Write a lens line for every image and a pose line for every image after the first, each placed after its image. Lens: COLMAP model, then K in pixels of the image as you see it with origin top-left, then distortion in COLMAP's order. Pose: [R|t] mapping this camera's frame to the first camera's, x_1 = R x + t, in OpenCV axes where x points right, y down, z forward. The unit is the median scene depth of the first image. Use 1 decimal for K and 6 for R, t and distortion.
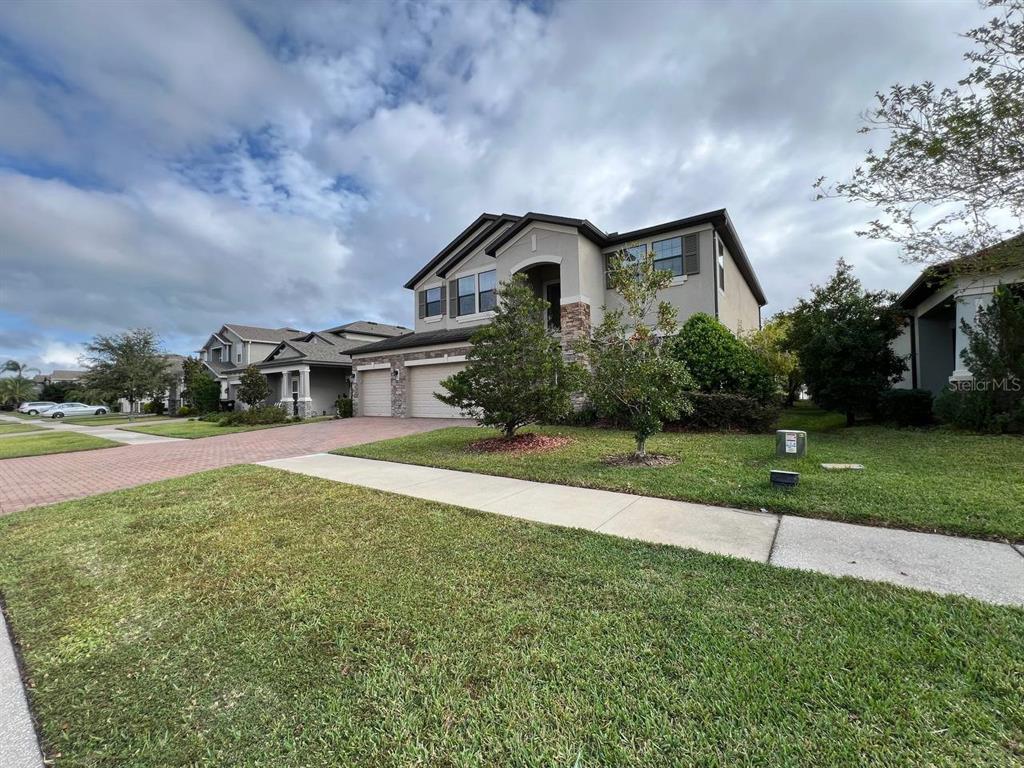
lens RADIAL K [[408.9, 0, 510.2], [0, 408.9, 386.2], [0, 0, 1]] dist [0.001000, 0.000488]
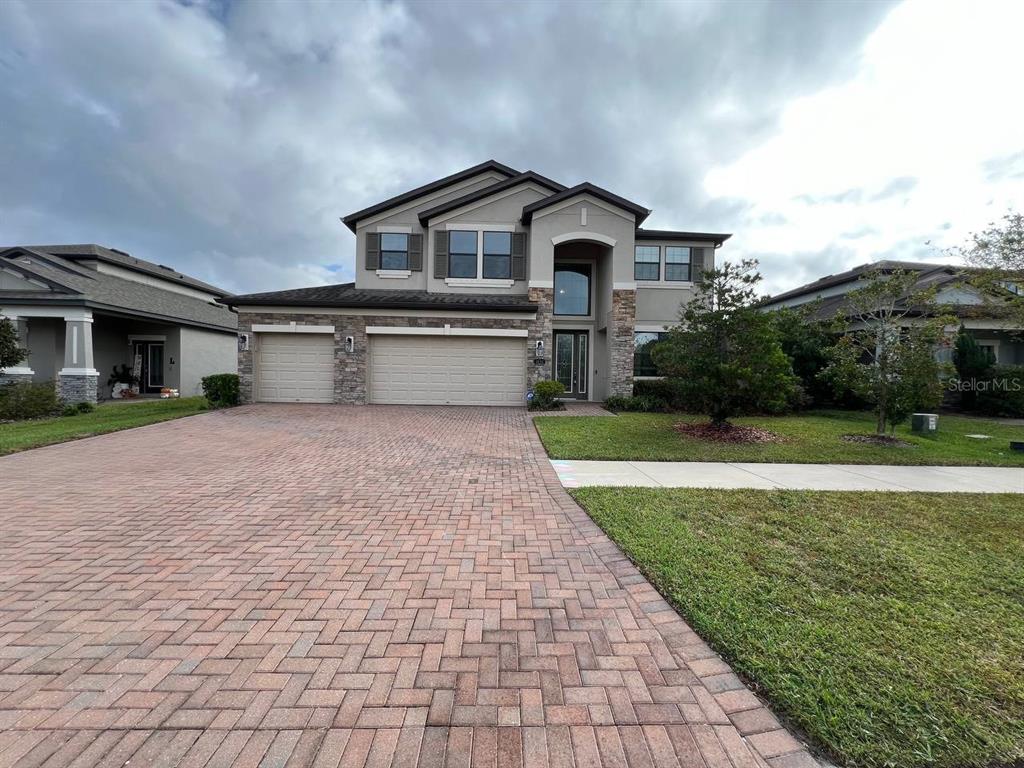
lens RADIAL K [[408.9, 0, 511.8], [0, 408.9, 382.5], [0, 0, 1]] dist [0.001000, 0.000488]
pose [[0.794003, 0.026025, 0.607357, -0.480492], [-0.044647, 0.998882, 0.015566, 0.014649], [-0.606272, -0.039476, 0.794277, 0.266262]]
